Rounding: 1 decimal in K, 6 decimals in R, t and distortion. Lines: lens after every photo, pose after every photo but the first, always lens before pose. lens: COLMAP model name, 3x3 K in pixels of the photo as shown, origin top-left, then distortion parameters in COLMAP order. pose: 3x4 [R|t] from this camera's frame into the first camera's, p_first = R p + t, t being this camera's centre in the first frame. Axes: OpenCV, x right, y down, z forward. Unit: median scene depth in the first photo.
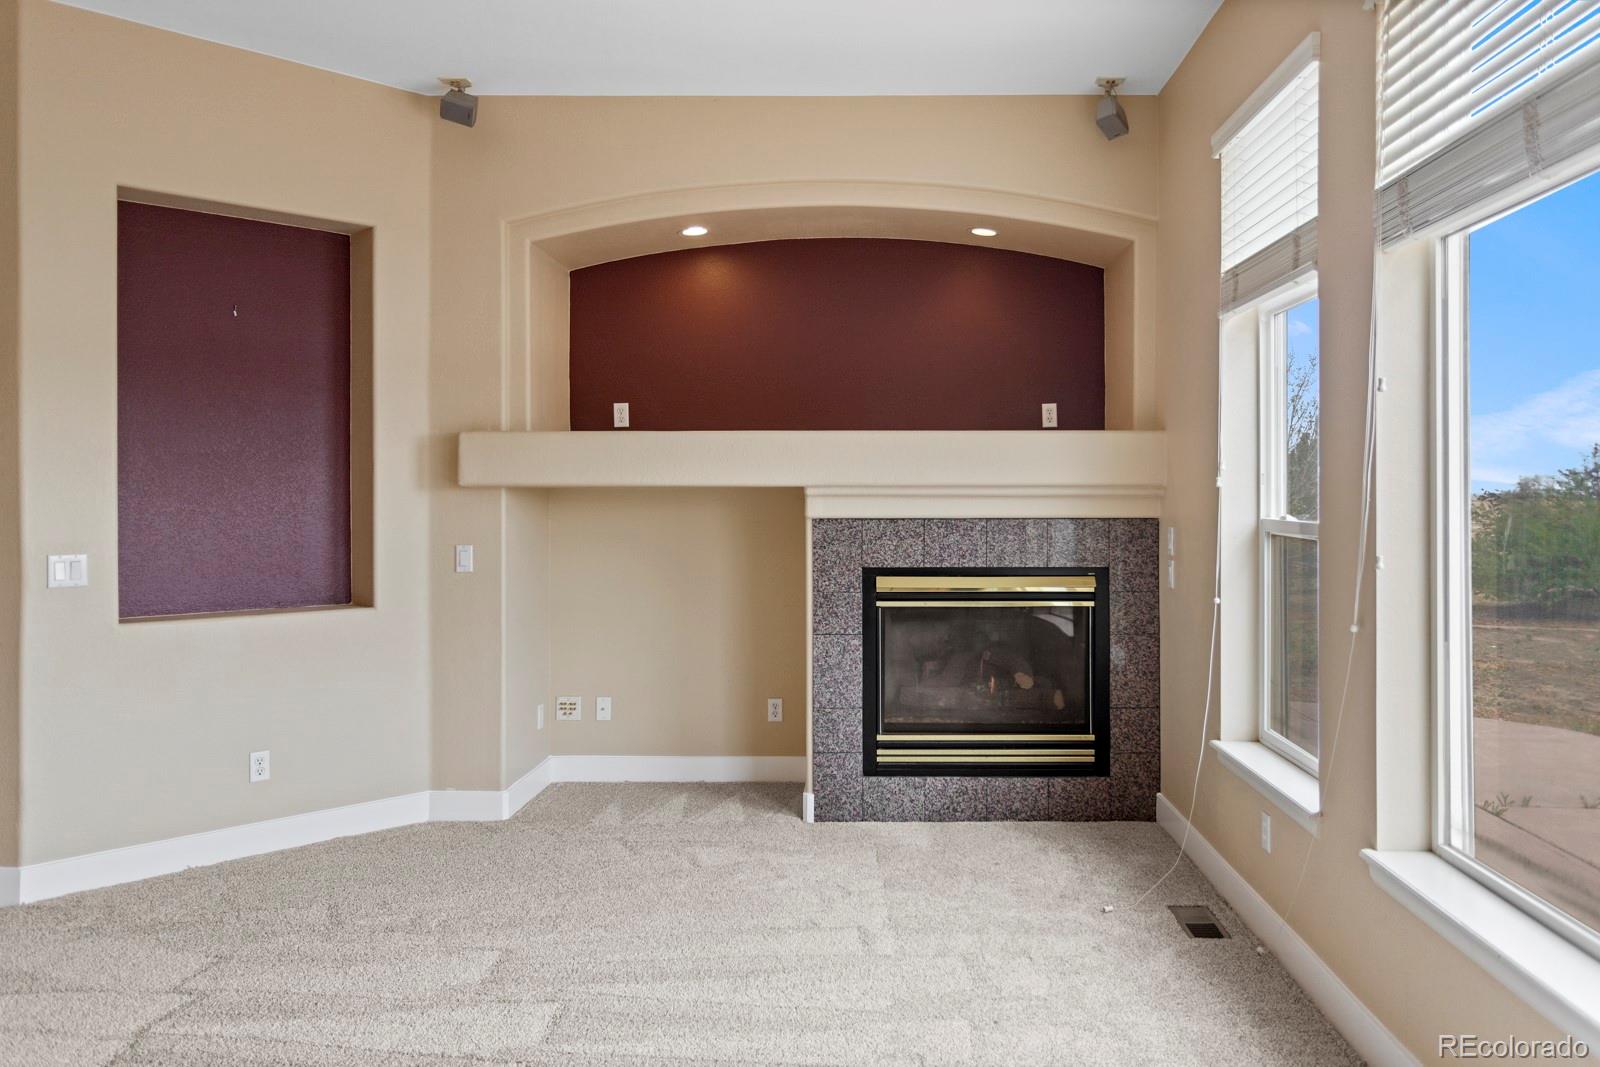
lens RADIAL K [[1149.2, 0, 864.7], [0, 1149.2, 494.2], [0, 0, 1]] dist [-0.005281, 0.004579]
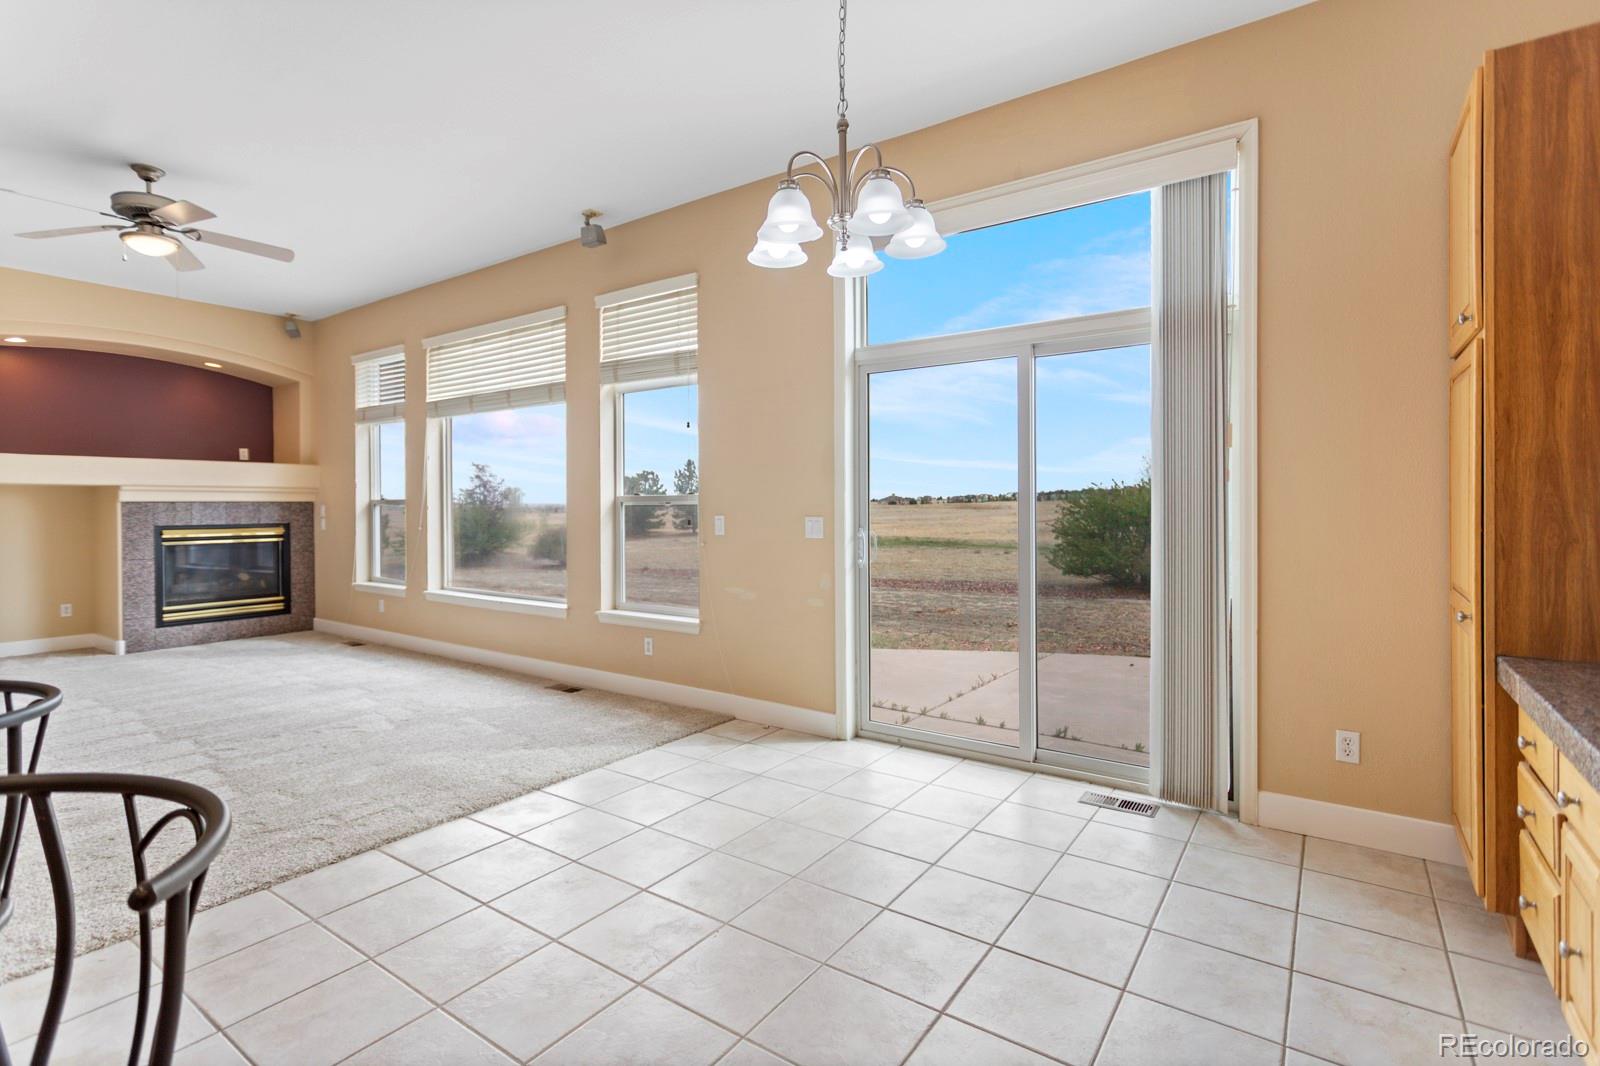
lens RADIAL K [[763.0, 0, 793.6], [0, 763.0, 508.9], [0, 0, 1]] dist [0.002305, 0.001227]
pose [[0.572686, -0.007176, 0.819743, -0.464705], [0.001653, 0.999970, 0.007599, 0.025295], [-0.819773, -0.002997, 0.572681, -0.705476]]
